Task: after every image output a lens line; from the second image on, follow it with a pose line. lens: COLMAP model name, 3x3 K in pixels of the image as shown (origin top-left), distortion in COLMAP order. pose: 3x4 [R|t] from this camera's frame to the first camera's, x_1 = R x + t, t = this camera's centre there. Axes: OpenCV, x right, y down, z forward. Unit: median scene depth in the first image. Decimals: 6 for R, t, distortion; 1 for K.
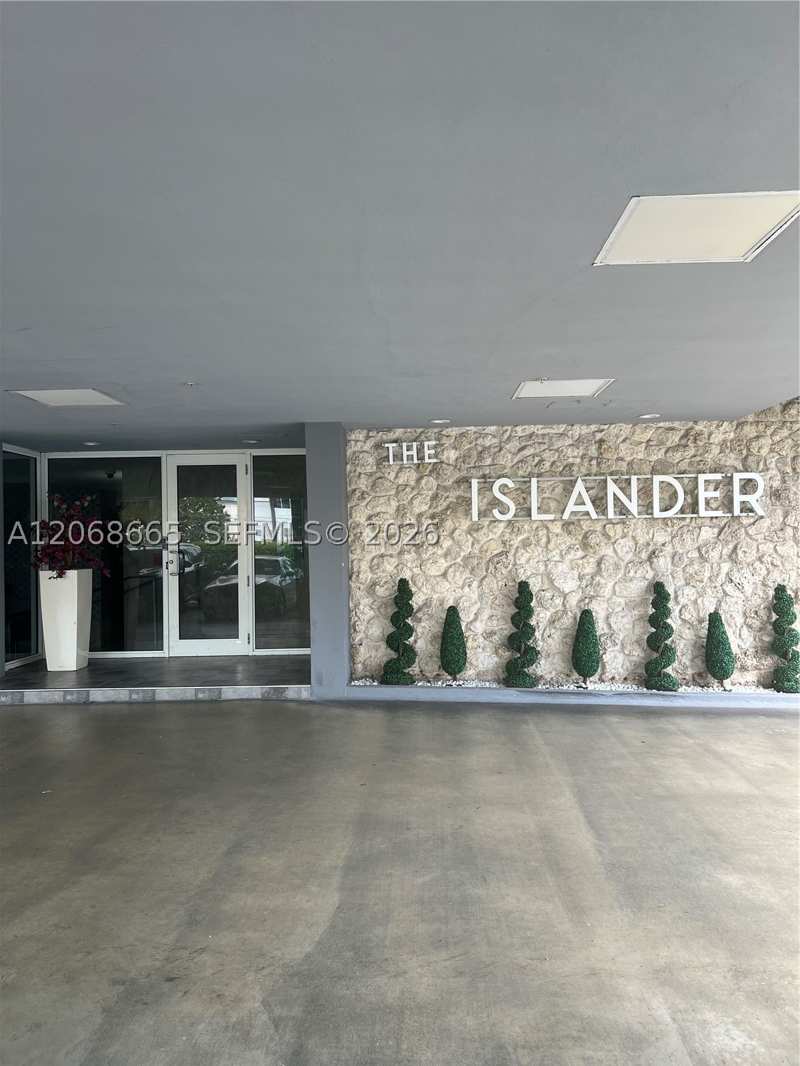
lens RADIAL K [[806.2, 0, 402.3], [0, 806.2, 527.9], [0, 0, 1]] dist [0.058776, -0.056900]
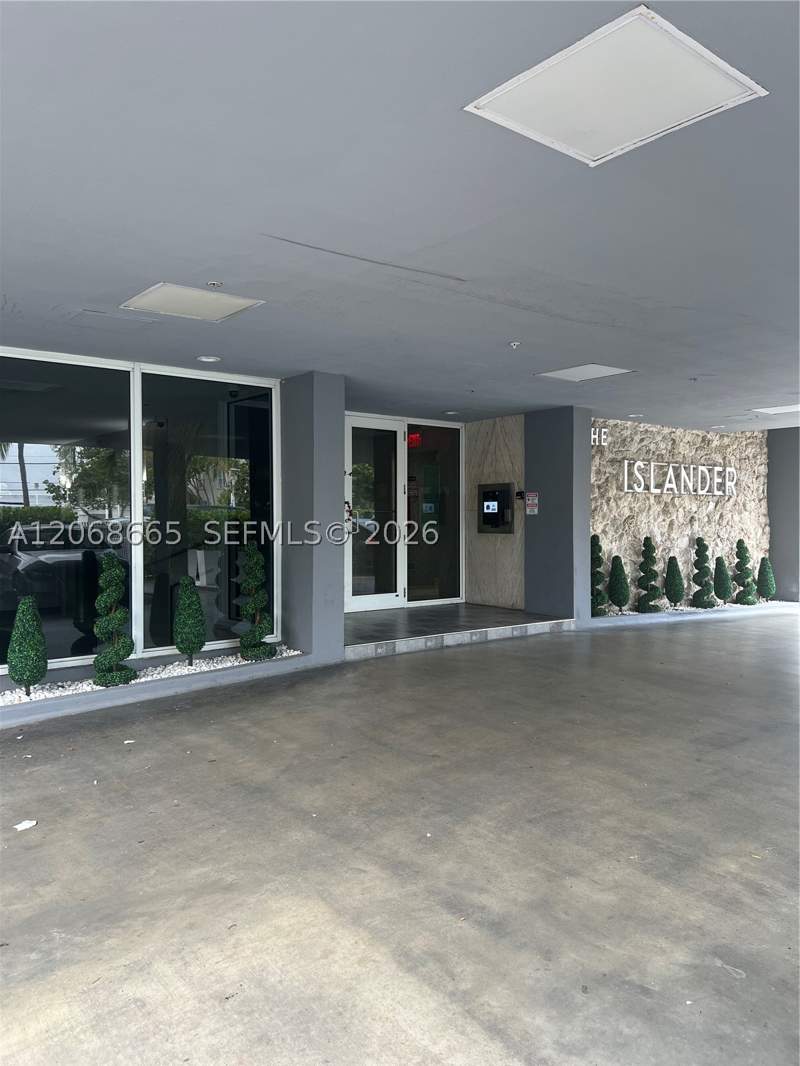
lens RADIAL K [[806.2, 0, 397.3], [0, 806.2, 541.7], [0, 0, 1]] dist [0.058776, -0.056900]
pose [[0.749889, 0.000647, 0.661564, -1.075965], [-0.018583, 0.999626, 0.020087, 0.054178], [-0.661303, -0.027357, 0.749620, 0.240336]]
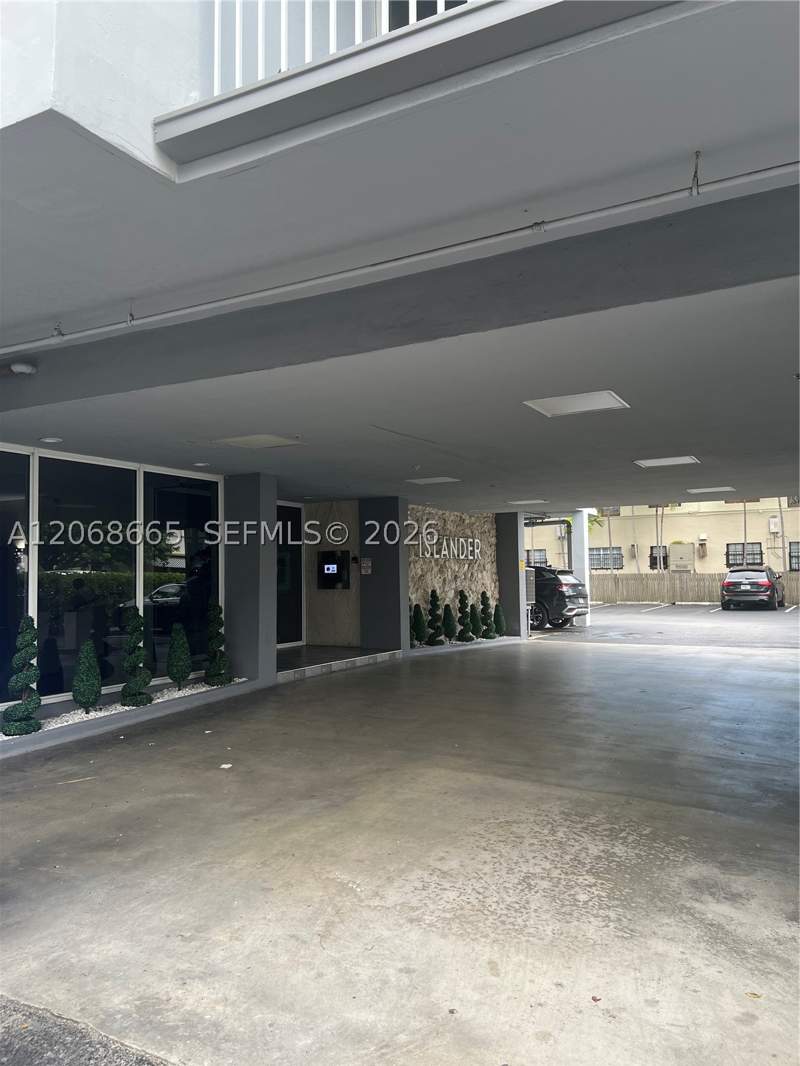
lens RADIAL K [[806.2, 0, 398.9], [0, 806.2, 529.1], [0, 0, 1]] dist [0.058776, -0.056900]
pose [[0.437211, 0.067637, 0.896812, -1.567109], [0.001331, 0.997118, -0.075851, 0.066719], [-0.899358, 0.034356, 0.435861, 0.243516]]
